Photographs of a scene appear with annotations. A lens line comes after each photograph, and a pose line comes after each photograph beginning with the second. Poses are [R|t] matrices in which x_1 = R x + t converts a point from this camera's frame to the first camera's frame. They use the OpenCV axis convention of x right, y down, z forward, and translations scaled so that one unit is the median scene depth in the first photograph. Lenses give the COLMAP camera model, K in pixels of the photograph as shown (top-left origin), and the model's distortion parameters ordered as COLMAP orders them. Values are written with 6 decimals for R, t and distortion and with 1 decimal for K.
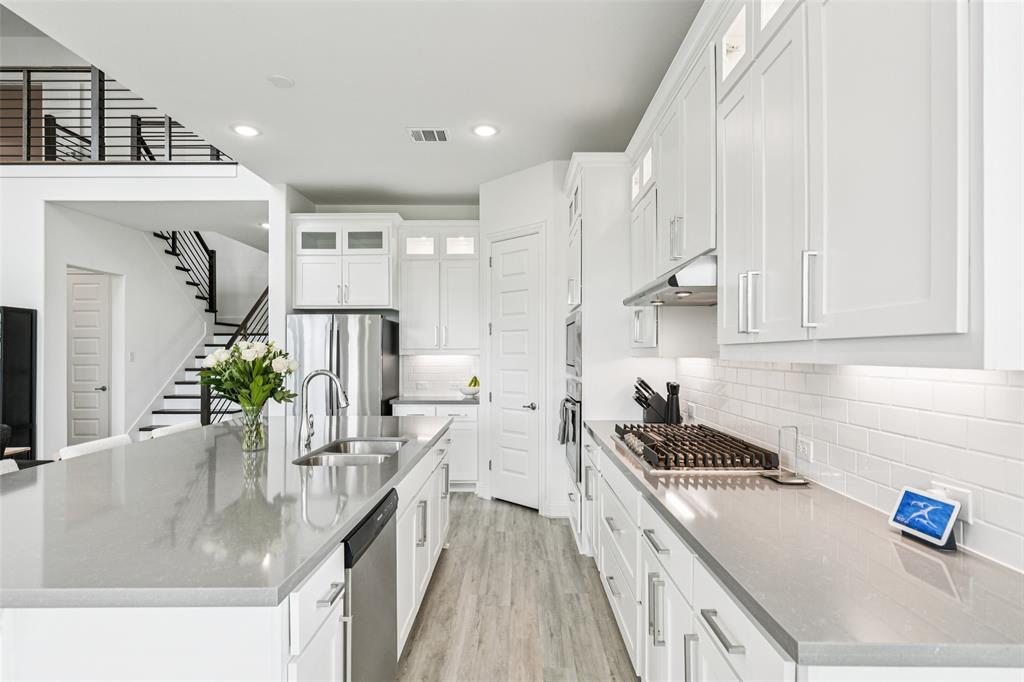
lens RADIAL K [[546.8, 0, 519.0], [0, 546.8, 349.9], [0, 0, 1]] dist [0.015510, -0.002839]
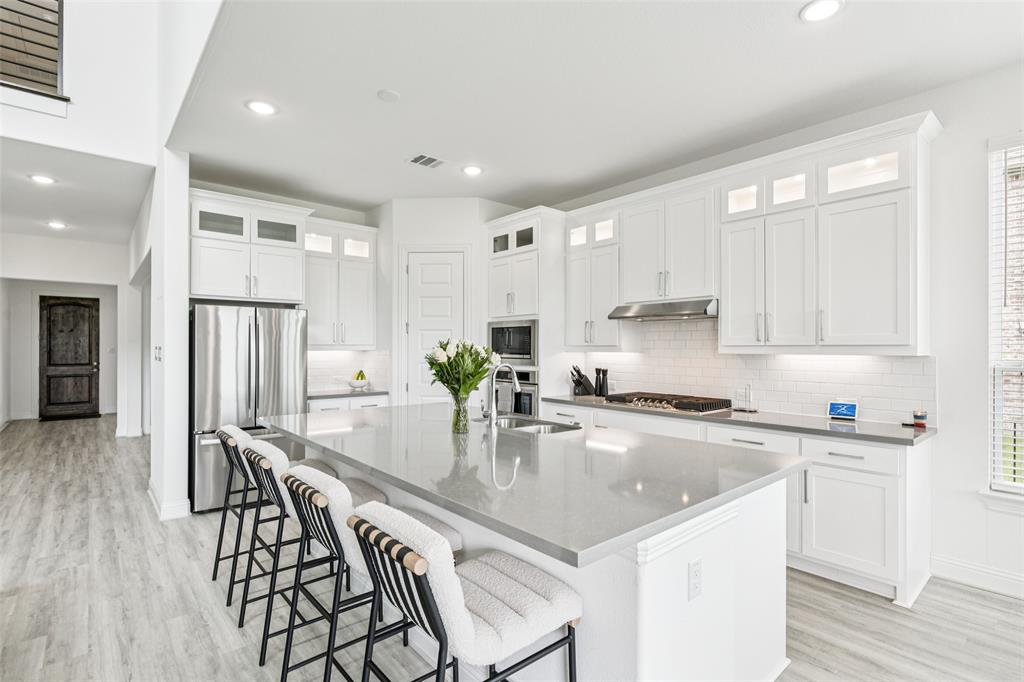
lens RADIAL K [[487.1, 0, 535.3], [0, 487.1, 349.0], [0, 0, 1]] dist [-0.002783, -0.000472]
pose [[0.746019, 0.001585, 0.665923, -0.601525], [-0.006351, 0.999969, 0.004735, -0.000314], [-0.665895, -0.007762, 0.746005, 0.069263]]
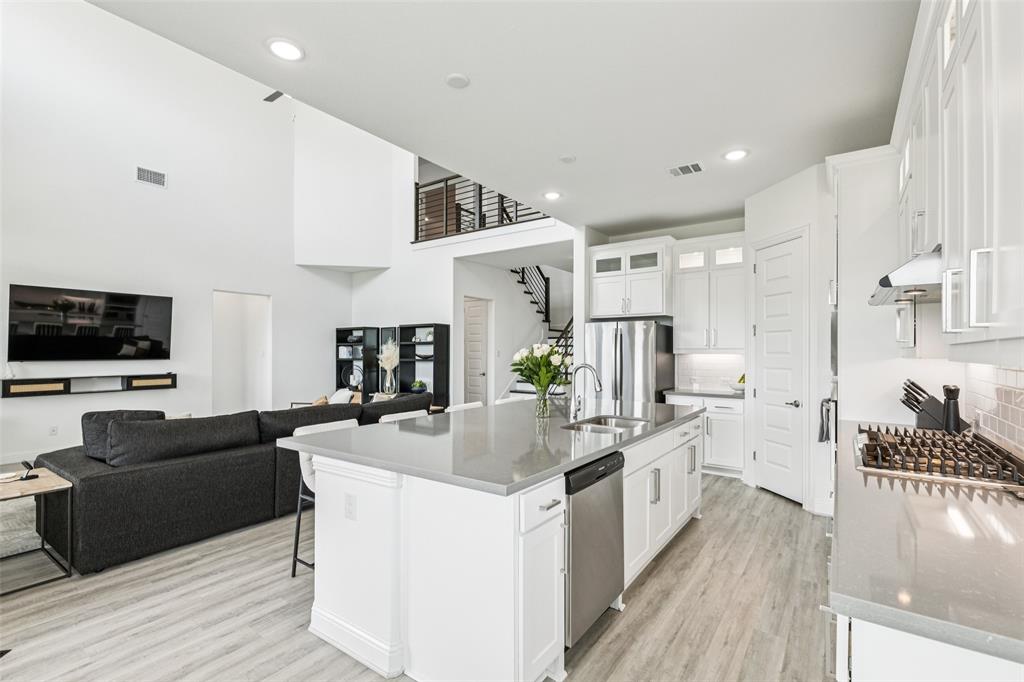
lens RADIAL K [[474.1, 0, 513.4], [0, 474.1, 346.4], [0, 0, 1]] dist [0.018218, -0.000262]
pose [[0.817842, -0.002580, -0.575437, 0.113698], [-0.000689, 0.999985, -0.005463, -0.000621], [0.575443, 0.004865, 0.817828, -0.056165]]
